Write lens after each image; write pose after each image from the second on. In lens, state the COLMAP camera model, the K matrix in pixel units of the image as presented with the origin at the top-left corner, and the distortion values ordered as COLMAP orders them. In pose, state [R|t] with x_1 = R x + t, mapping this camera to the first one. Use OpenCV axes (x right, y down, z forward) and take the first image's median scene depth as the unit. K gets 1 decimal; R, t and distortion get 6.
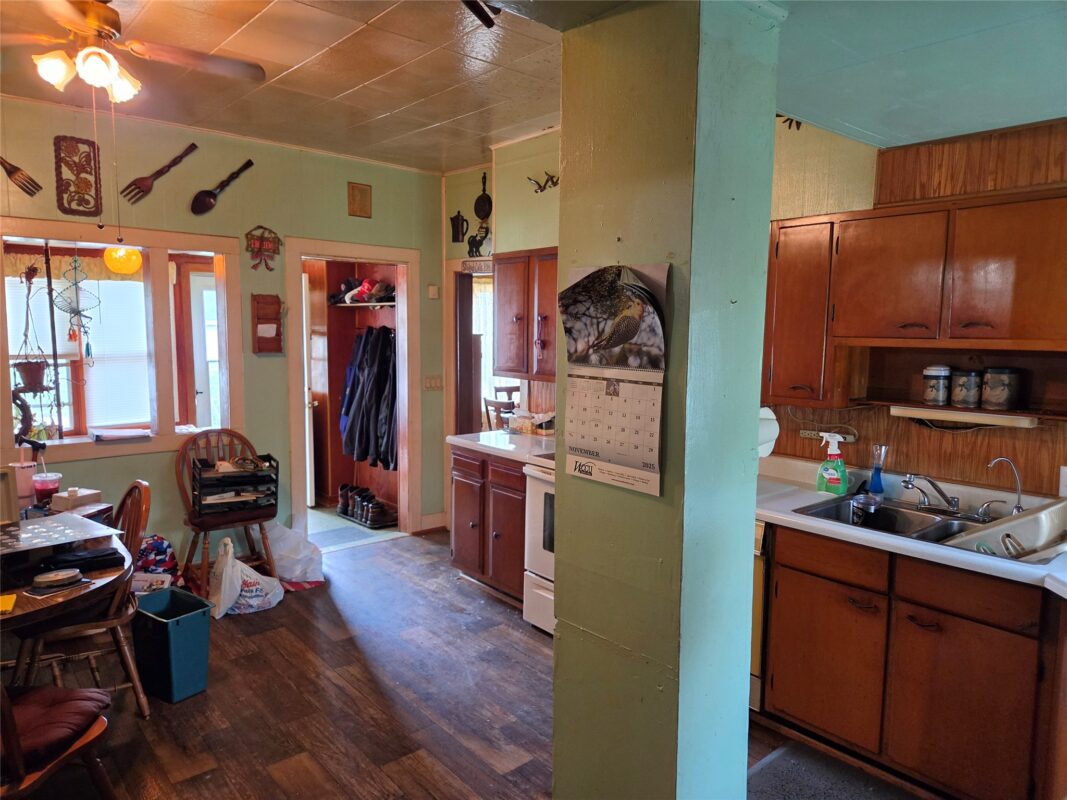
lens RADIAL K [[723.1, 0, 533.3], [0, 723.1, 401.0], [0, 0, 1]] dist [0.041583, -0.010273]
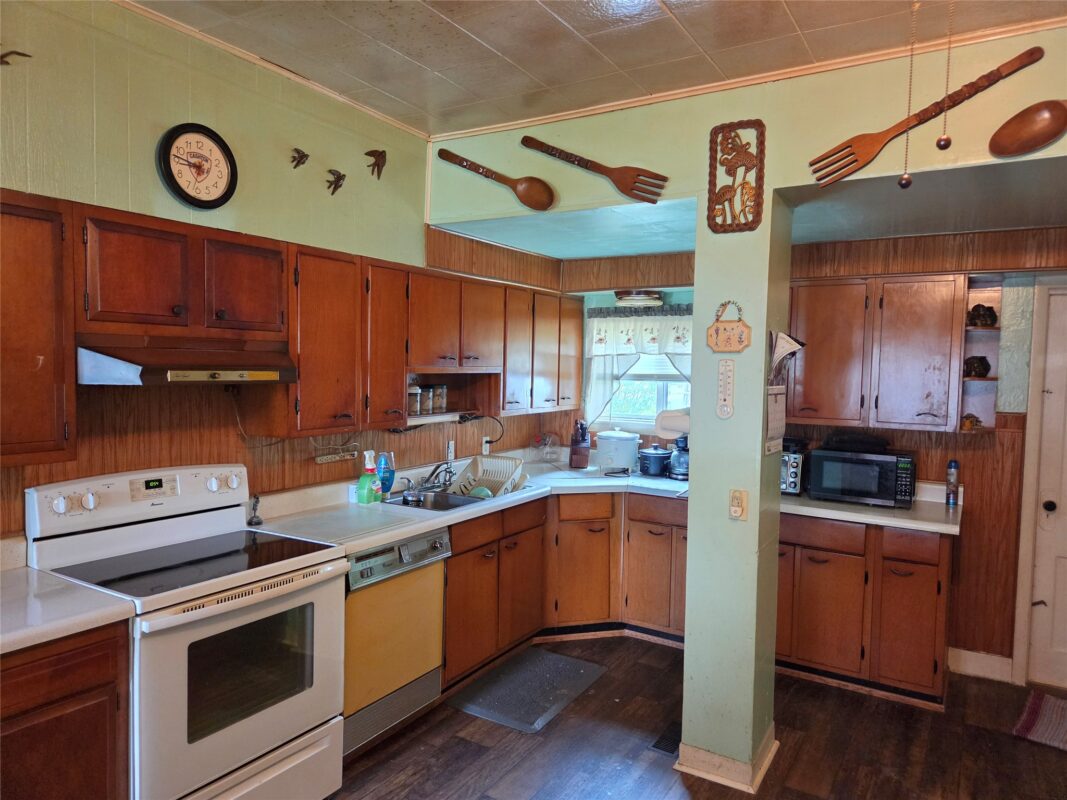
lens RADIAL K [[723.1, 0, 534.3], [0, 723.1, 401.3], [0, 0, 1]] dist [0.041583, -0.010273]
pose [[-0.294868, -0.065654, 0.953280, -0.861833], [0.083074, 0.992098, 0.094024, -0.136323], [-0.951920, 0.106917, -0.287084, 1.240682]]
